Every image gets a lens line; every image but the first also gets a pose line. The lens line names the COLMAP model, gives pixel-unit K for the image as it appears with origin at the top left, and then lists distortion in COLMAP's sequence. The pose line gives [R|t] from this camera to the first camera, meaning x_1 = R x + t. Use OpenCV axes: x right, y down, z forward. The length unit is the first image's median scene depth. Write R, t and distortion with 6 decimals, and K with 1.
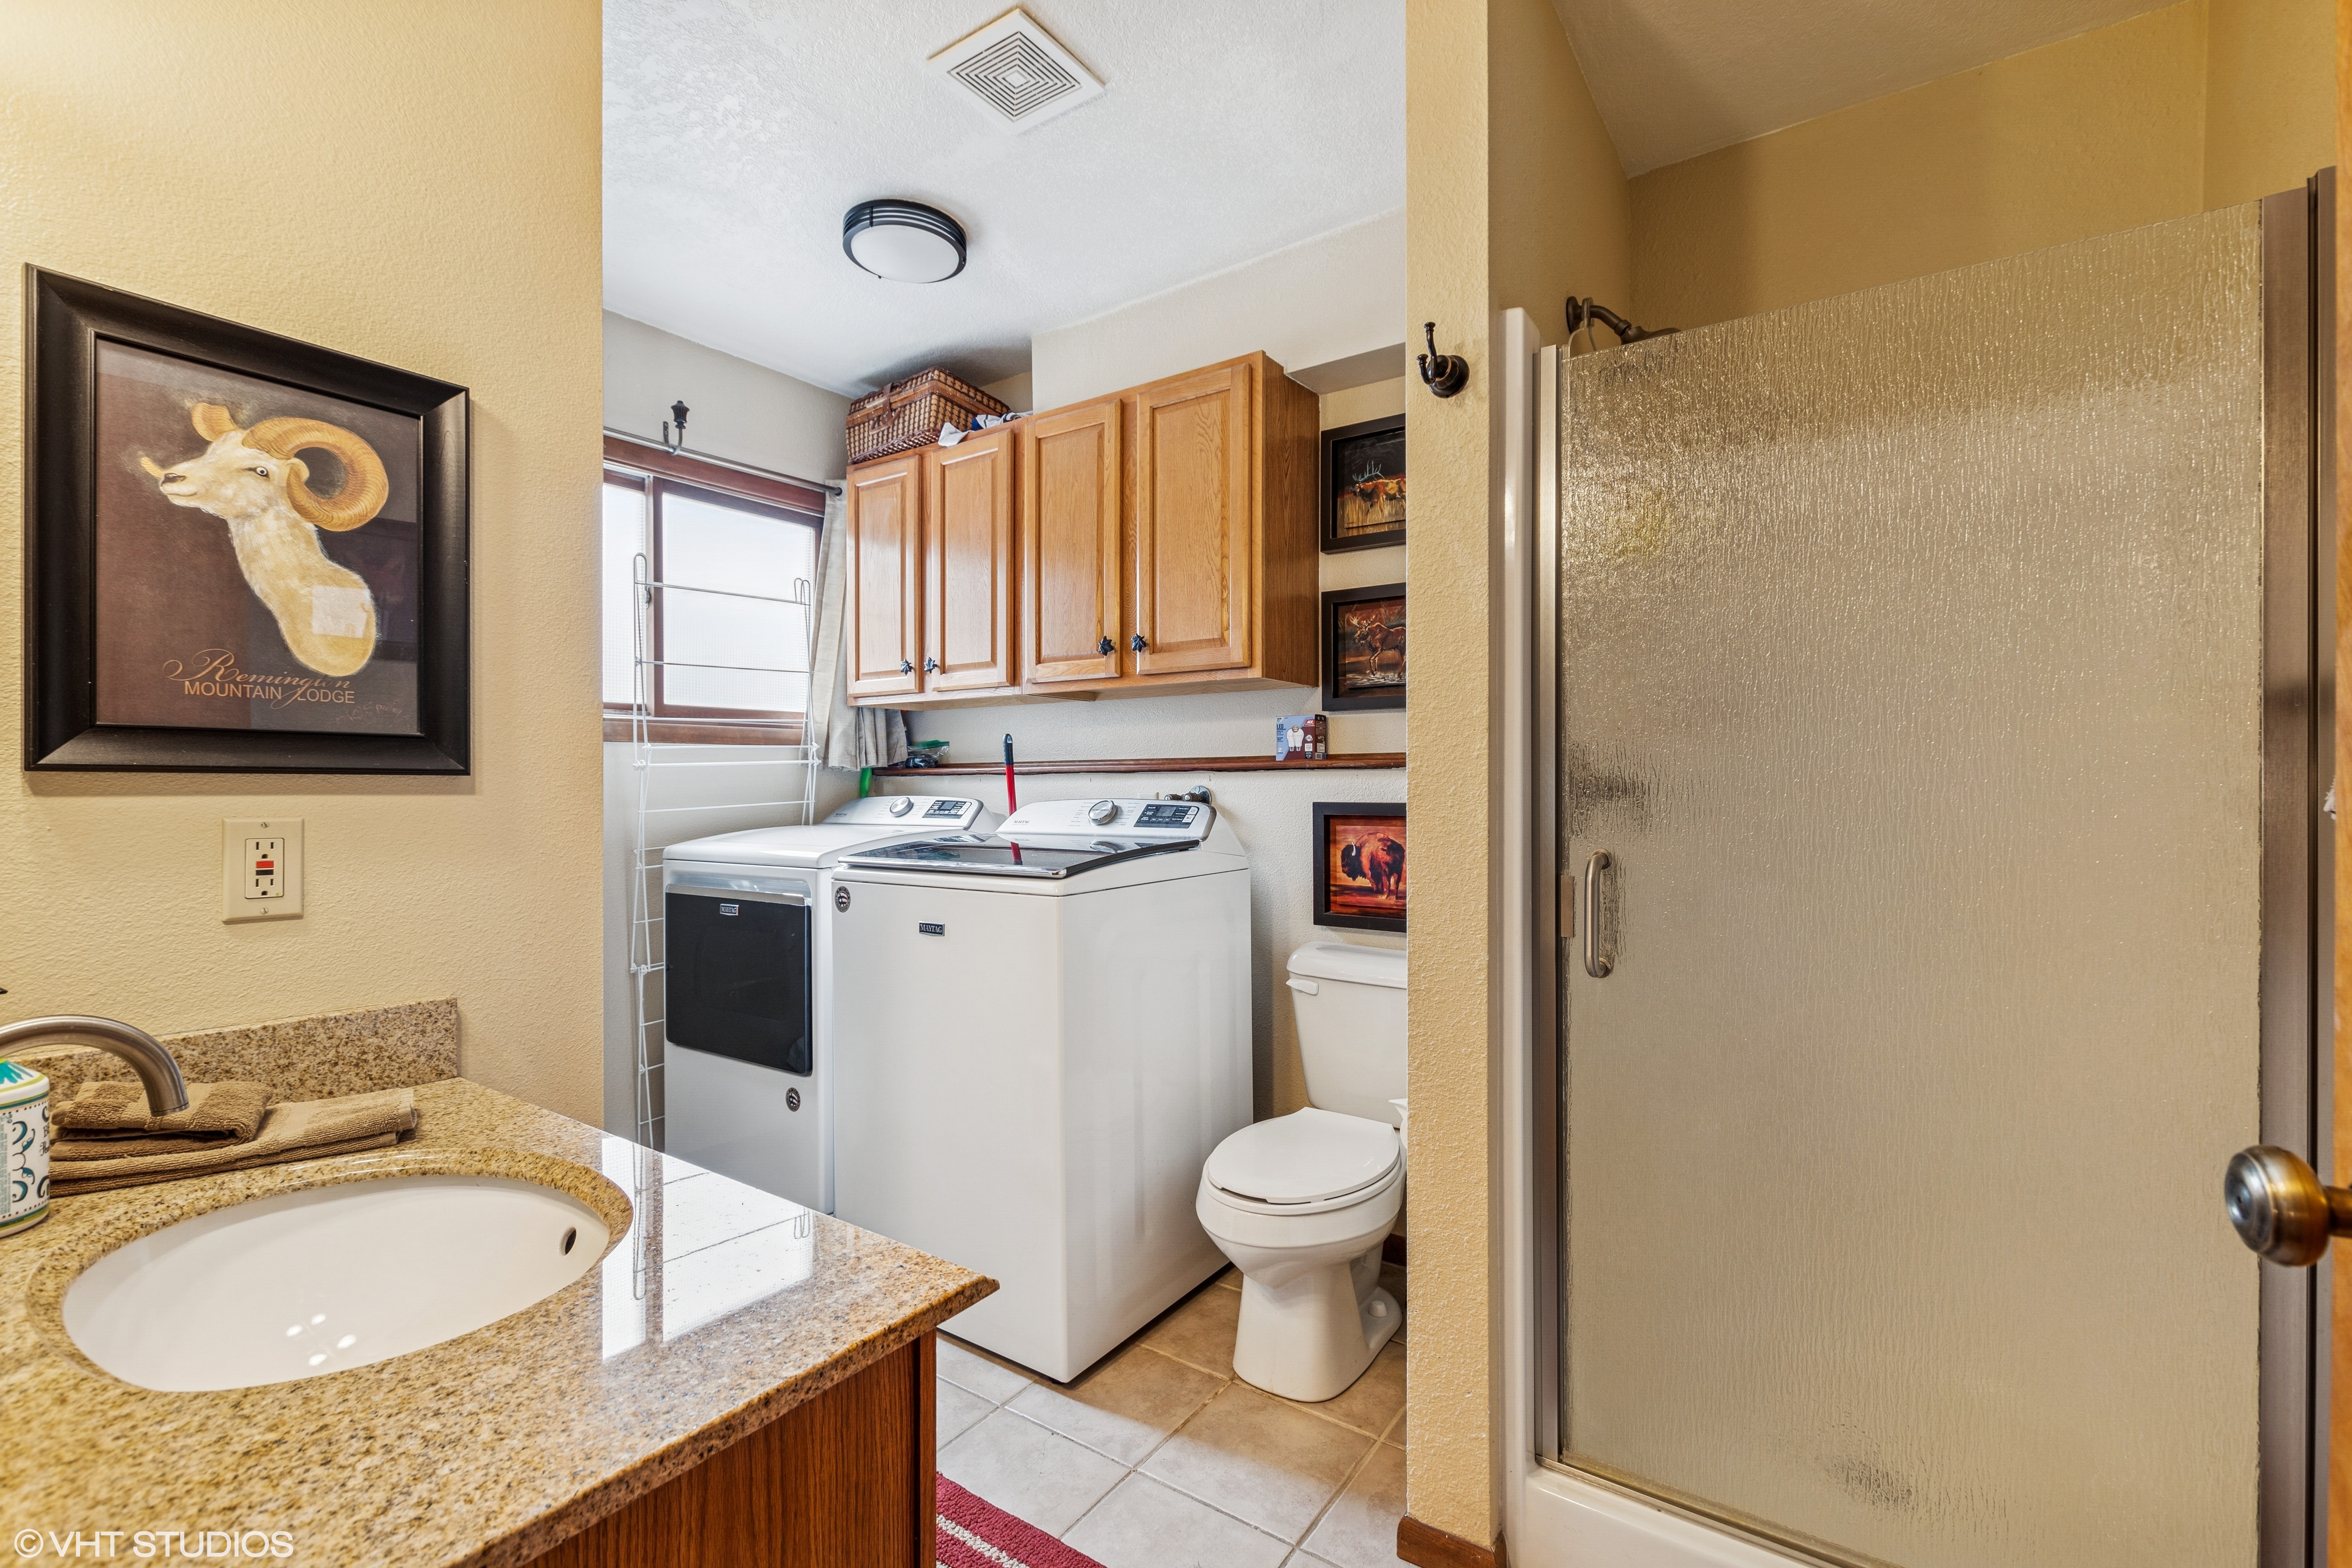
lens RADIAL K [[1027.6, 0, 1162.8], [0, 1027.6, 785.2], [0, 0, 1]] dist [0.010453, -0.004398]
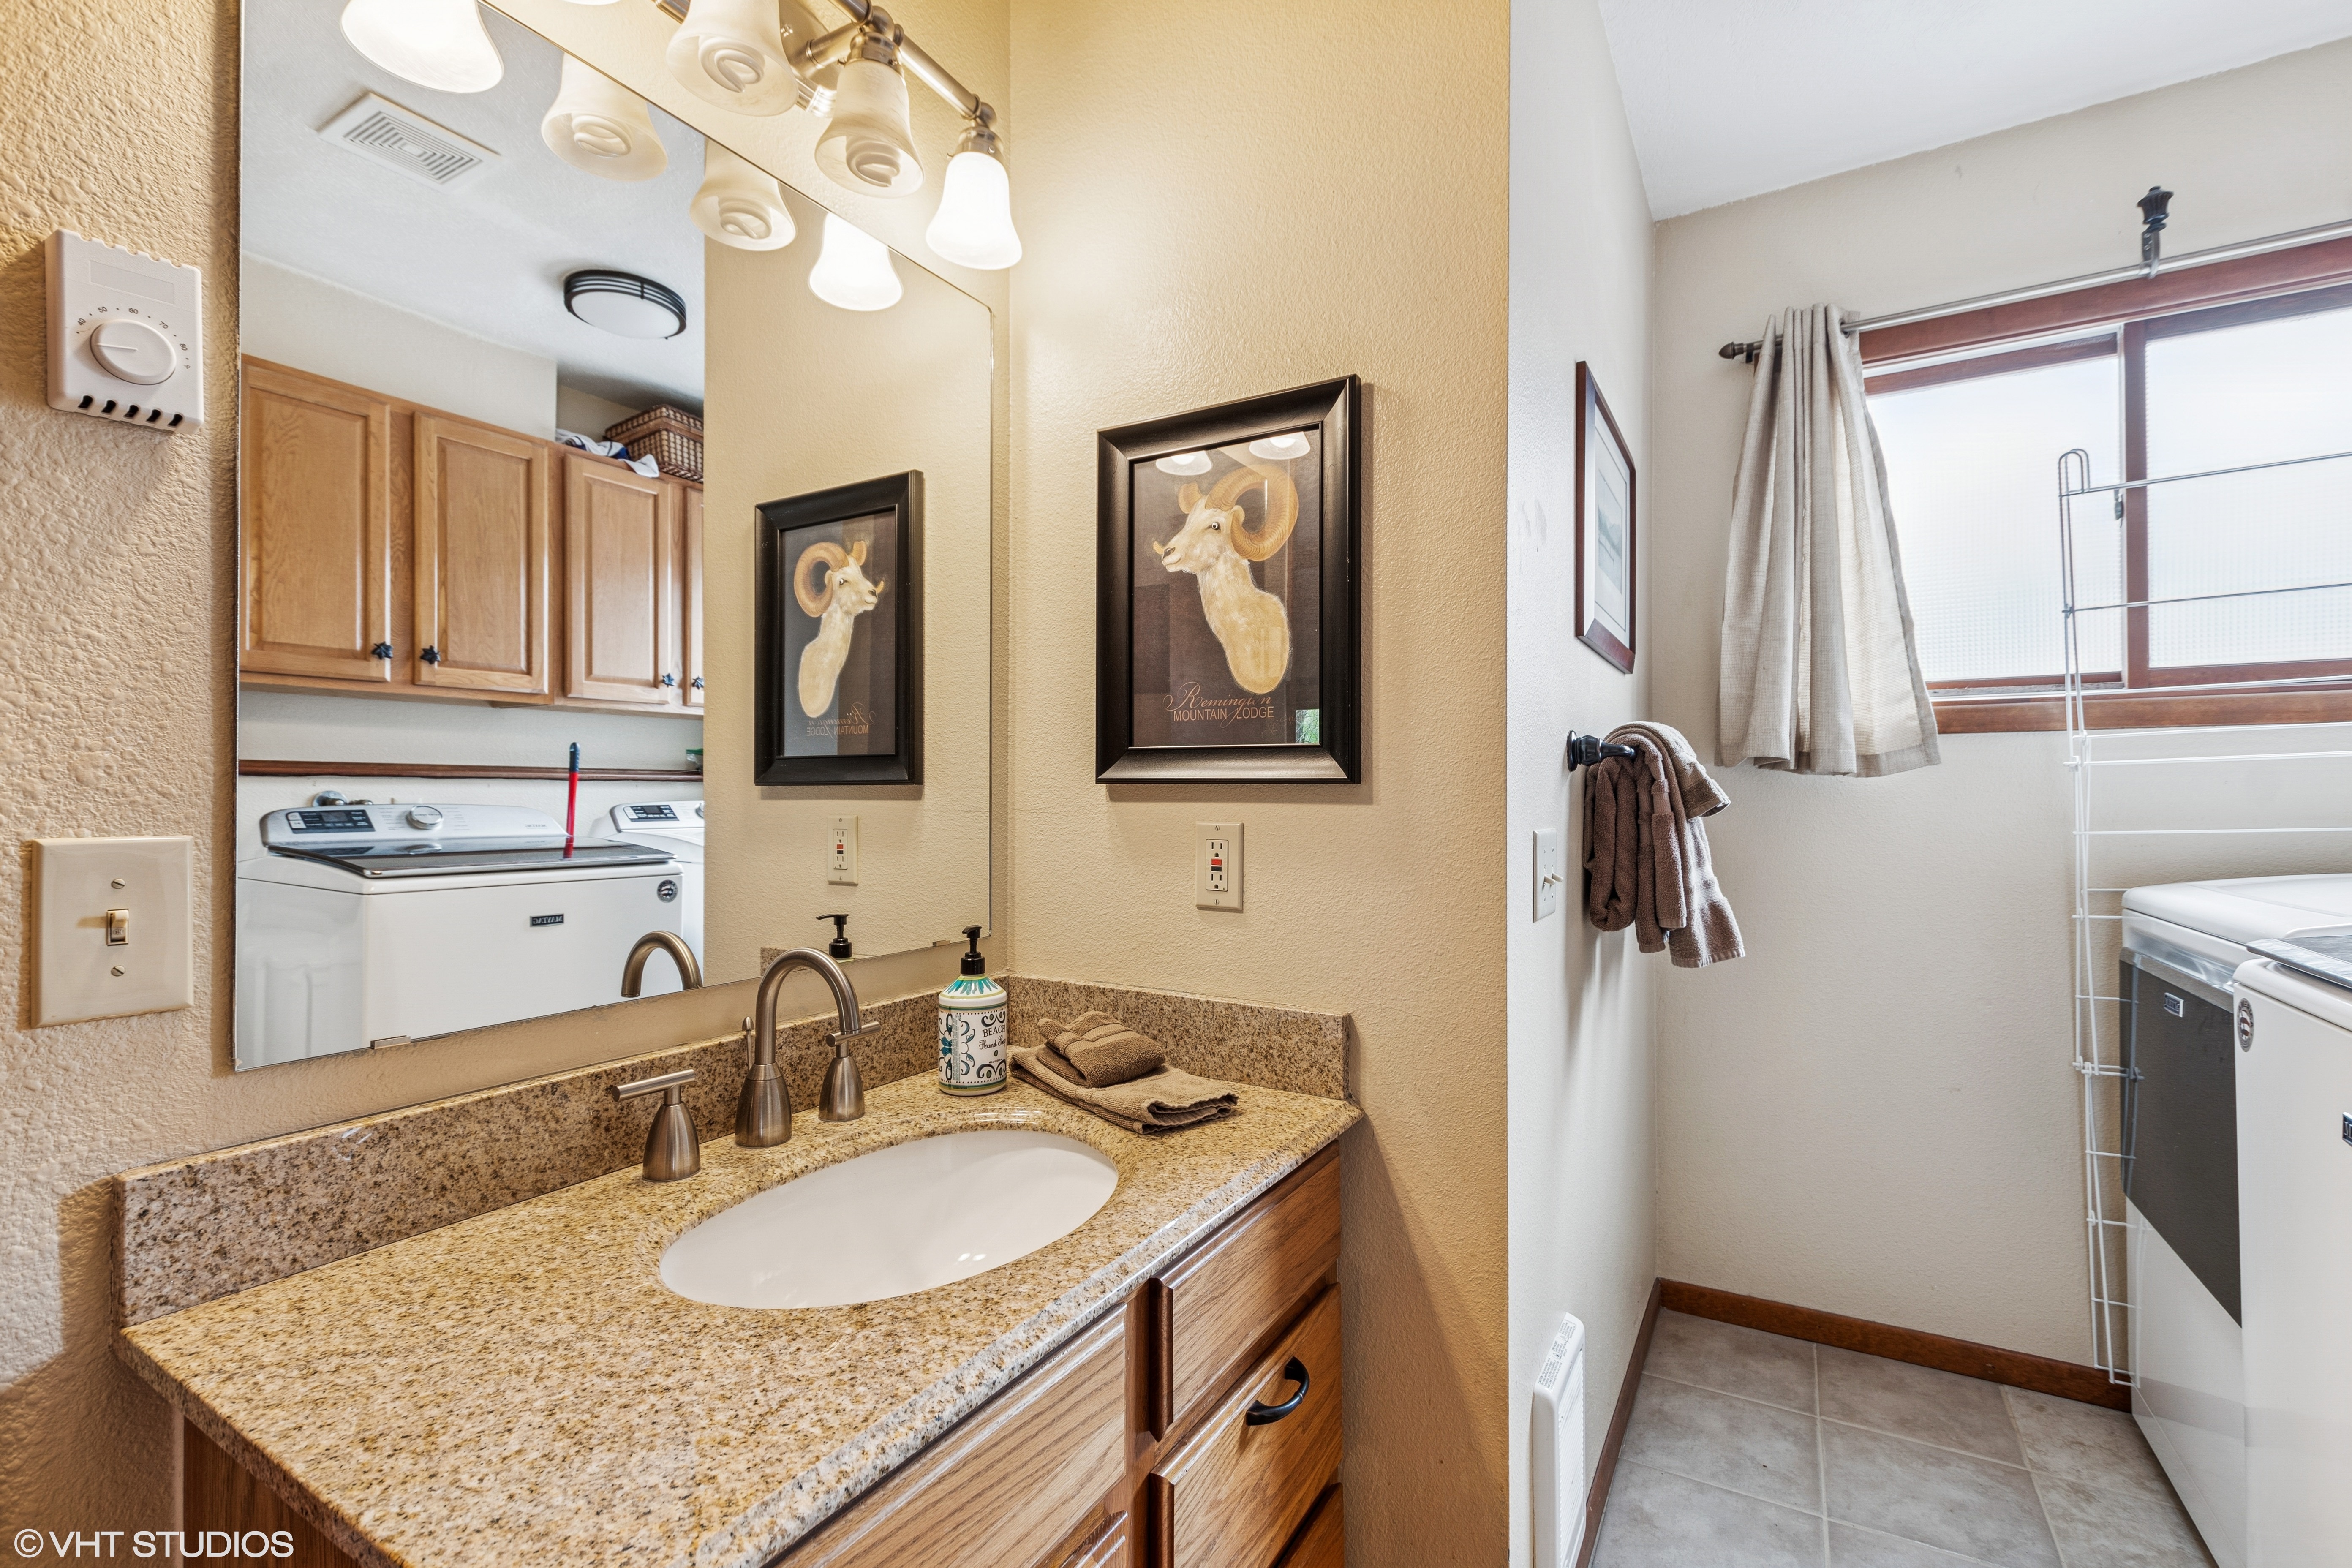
lens RADIAL K [[1027.6, 0, 1185.4], [0, 1027.6, 782.6], [0, 0, 1]] dist [0.010453, -0.004398]
pose [[0.079471, -0.007517, -0.996809, 0.281144], [-0.000322, 0.999971, -0.007566, -0.004057], [0.996837, 0.000923, 0.079466, 0.864377]]
